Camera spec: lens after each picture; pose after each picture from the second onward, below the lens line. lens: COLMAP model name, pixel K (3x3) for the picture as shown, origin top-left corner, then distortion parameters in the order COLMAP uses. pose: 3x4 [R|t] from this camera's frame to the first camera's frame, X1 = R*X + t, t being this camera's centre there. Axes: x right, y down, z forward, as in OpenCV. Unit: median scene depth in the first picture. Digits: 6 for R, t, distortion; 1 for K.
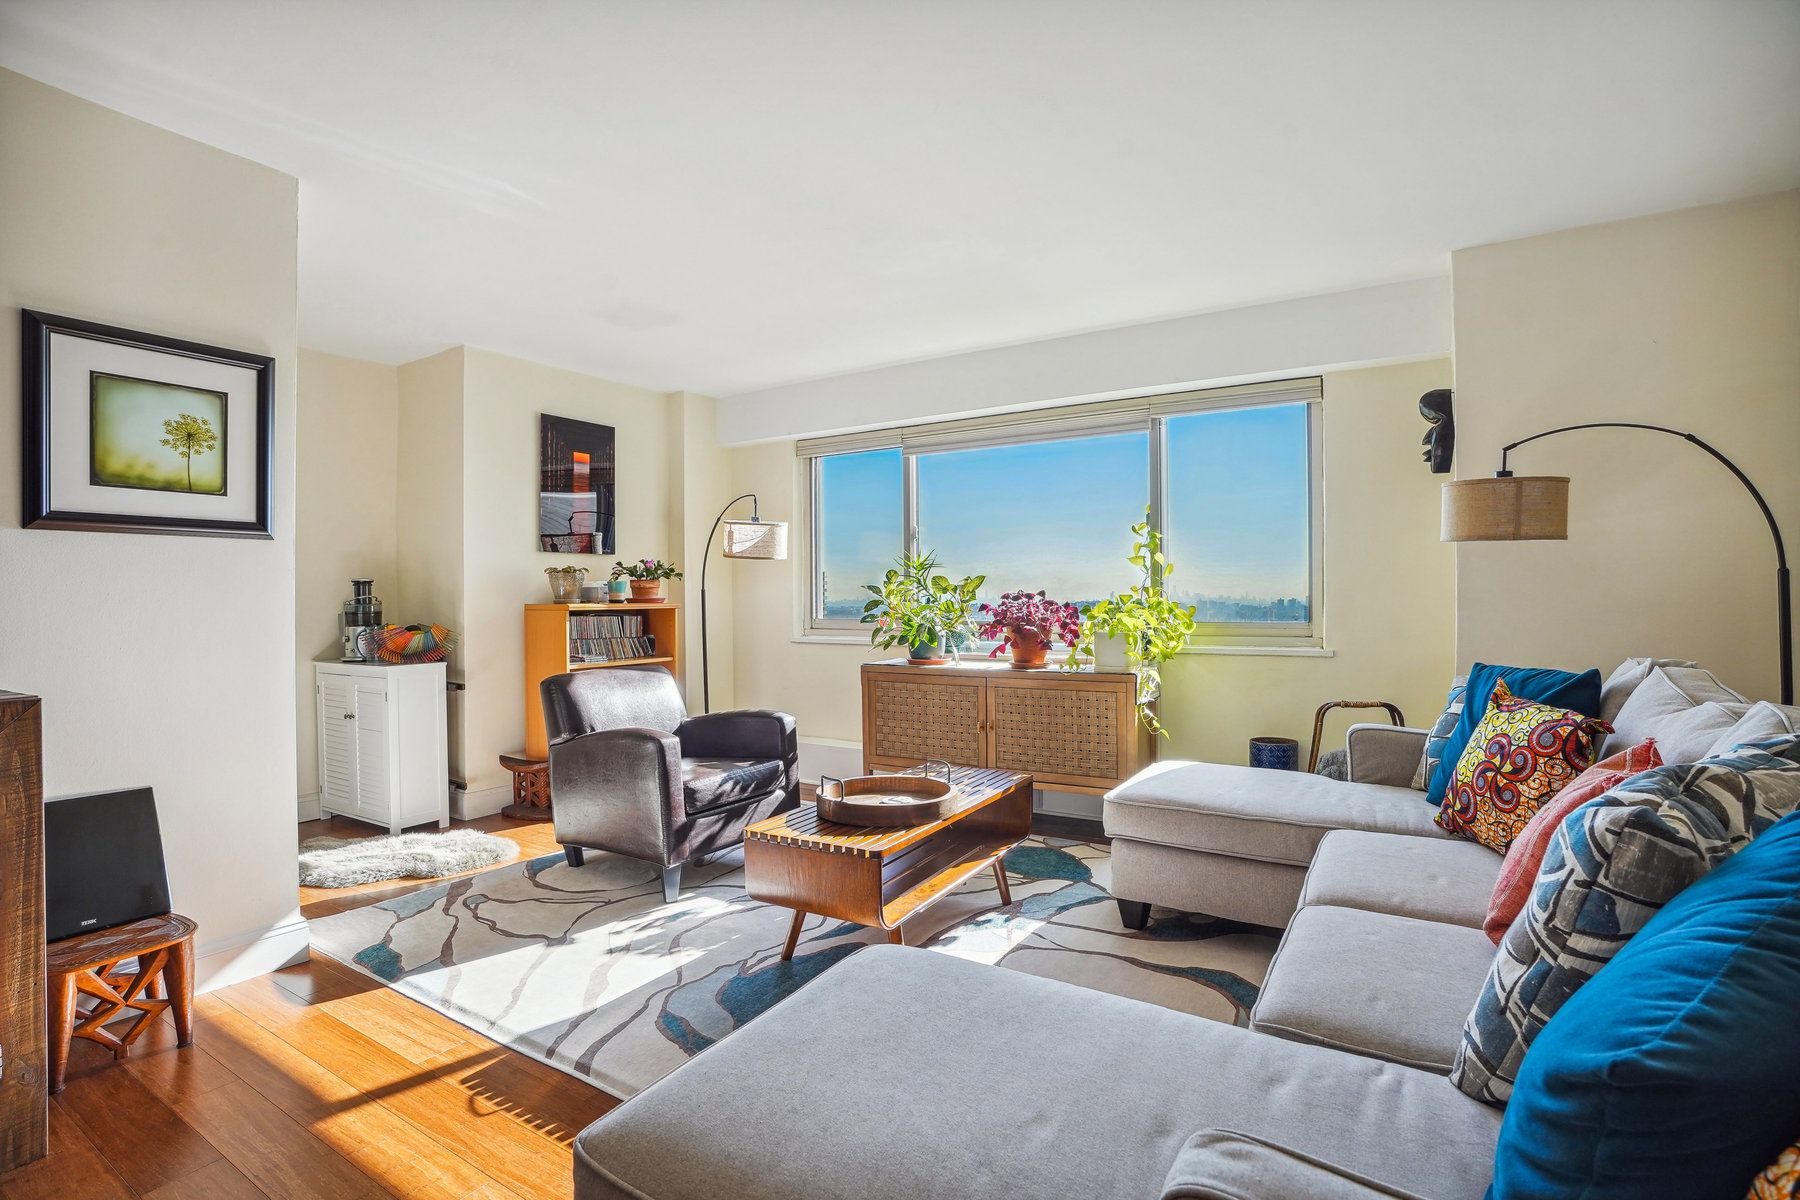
lens RADIAL K [[853.8, 0, 884.5], [0, 853.8, 603.7], [0, 0, 1]] dist [-0.068209, 0.019004]
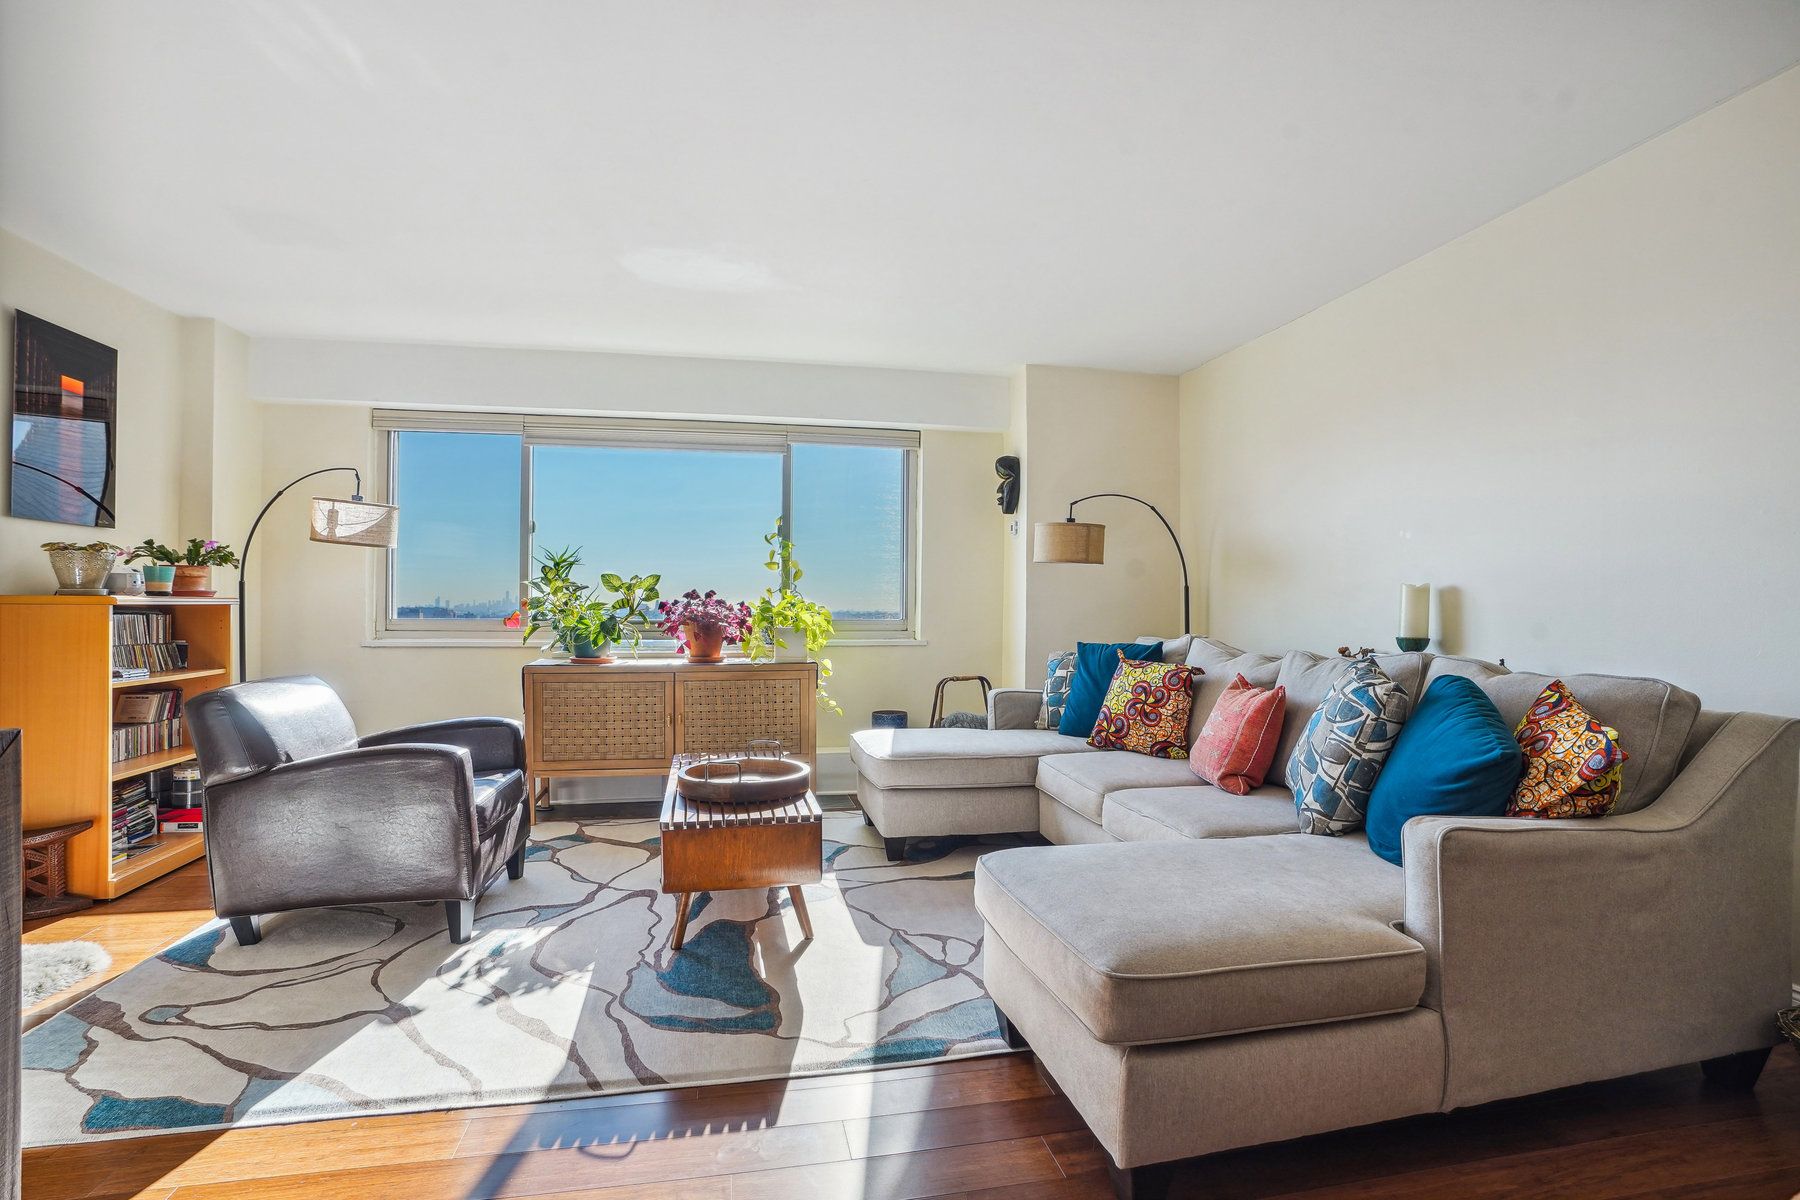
lens RADIAL K [[853.8, 0, 906.1], [0, 853.8, 599.1], [0, 0, 1]] dist [-0.068209, 0.019004]
pose [[0.712899, 0.014300, 0.701121, -0.486714], [-0.004659, 0.999867, -0.015656, 0.013736], [-0.701251, 0.007895, 0.712870, 0.070345]]
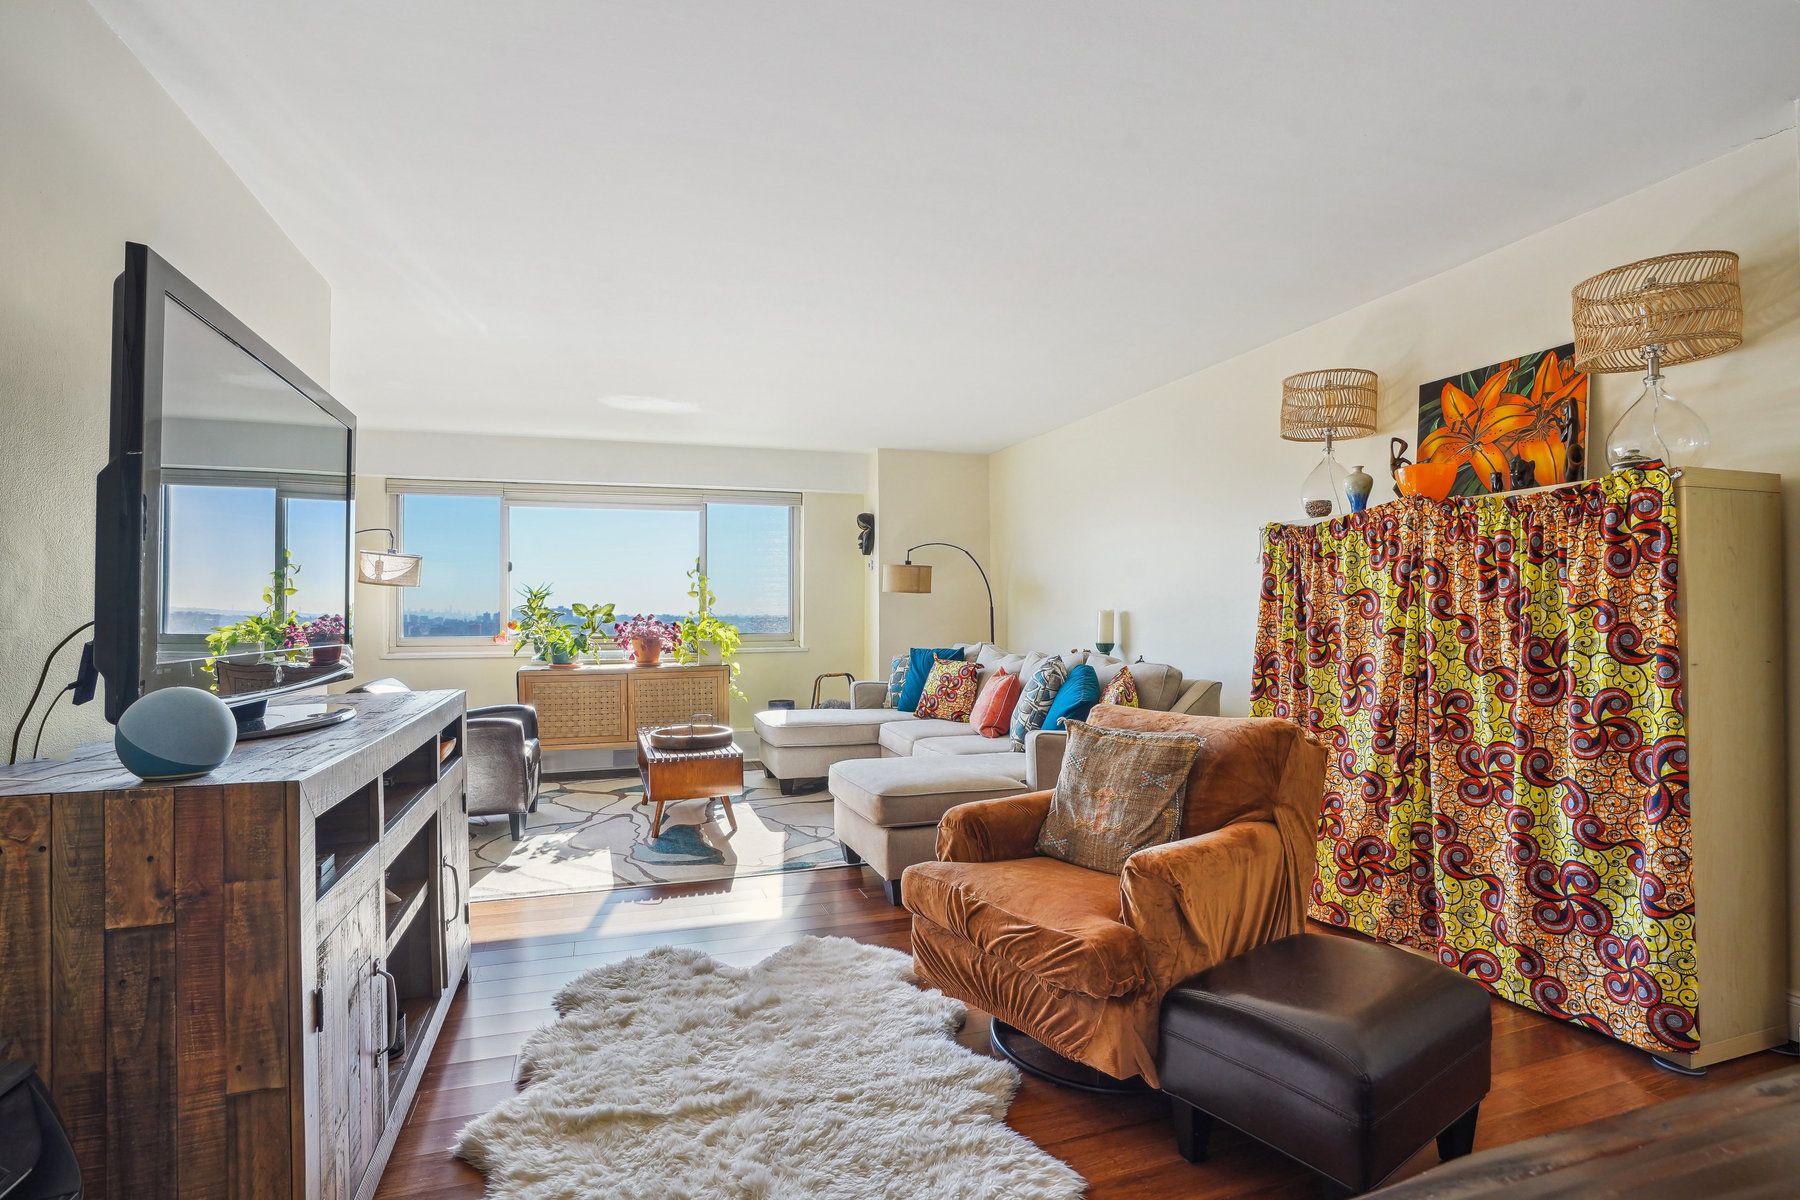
lens RADIAL K [[853.8, 0, 901.4], [0, 853.8, 605.8], [0, 0, 1]] dist [-0.068209, 0.019004]
pose [[0.620743, 0.005156, 0.783997, -0.874027], [0.005937, 0.999919, -0.011276, -0.013370], [-0.783992, 0.011654, 0.620662, -0.331718]]
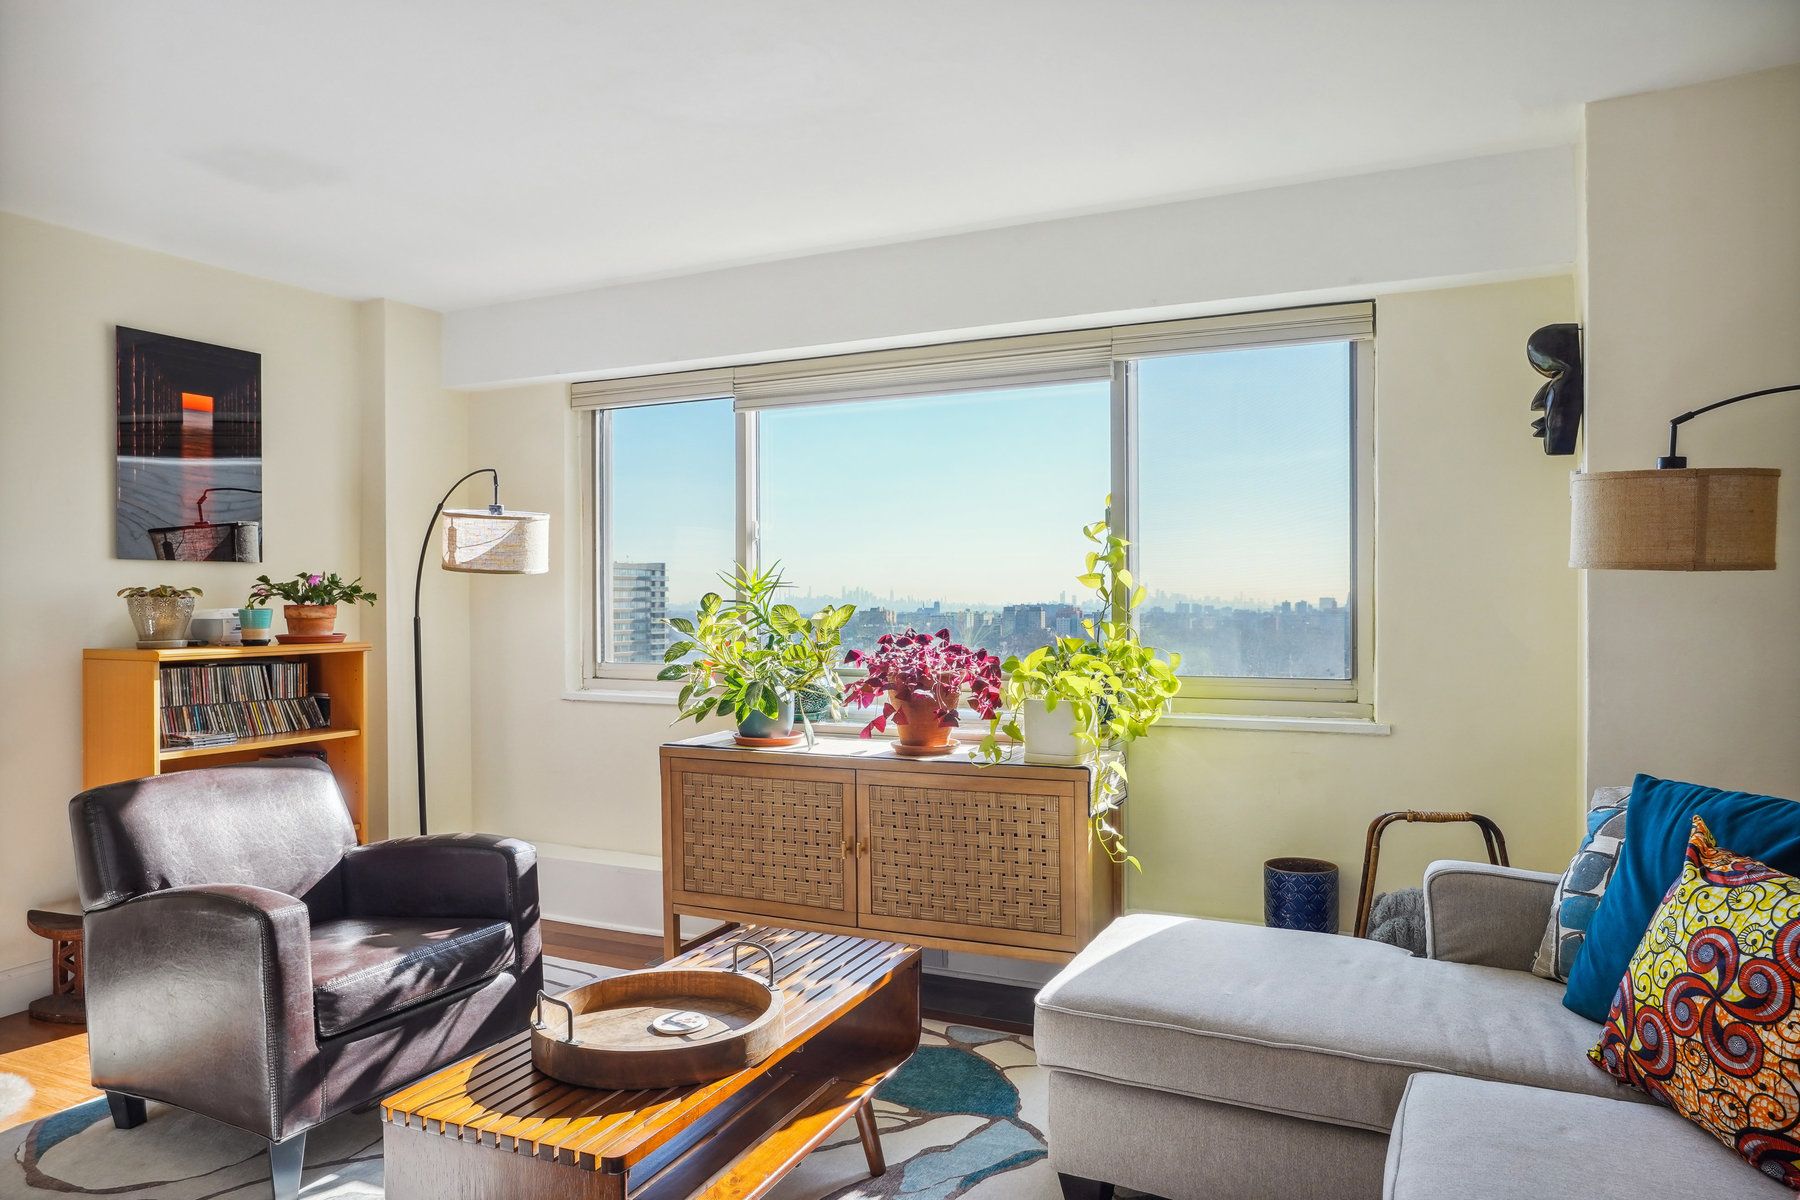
lens RADIAL K [[1180.0, 0, 891.5], [0, 1180.0, 600.0], [0, 0, 1]] dist [-0.014728, 0.021202]
pose [[0.993148, 0.001209, 0.116860, 0.051959], [-0.000534, 0.999983, -0.005813, -0.039732], [-0.116865, 0.005711, 0.993131, 0.157721]]
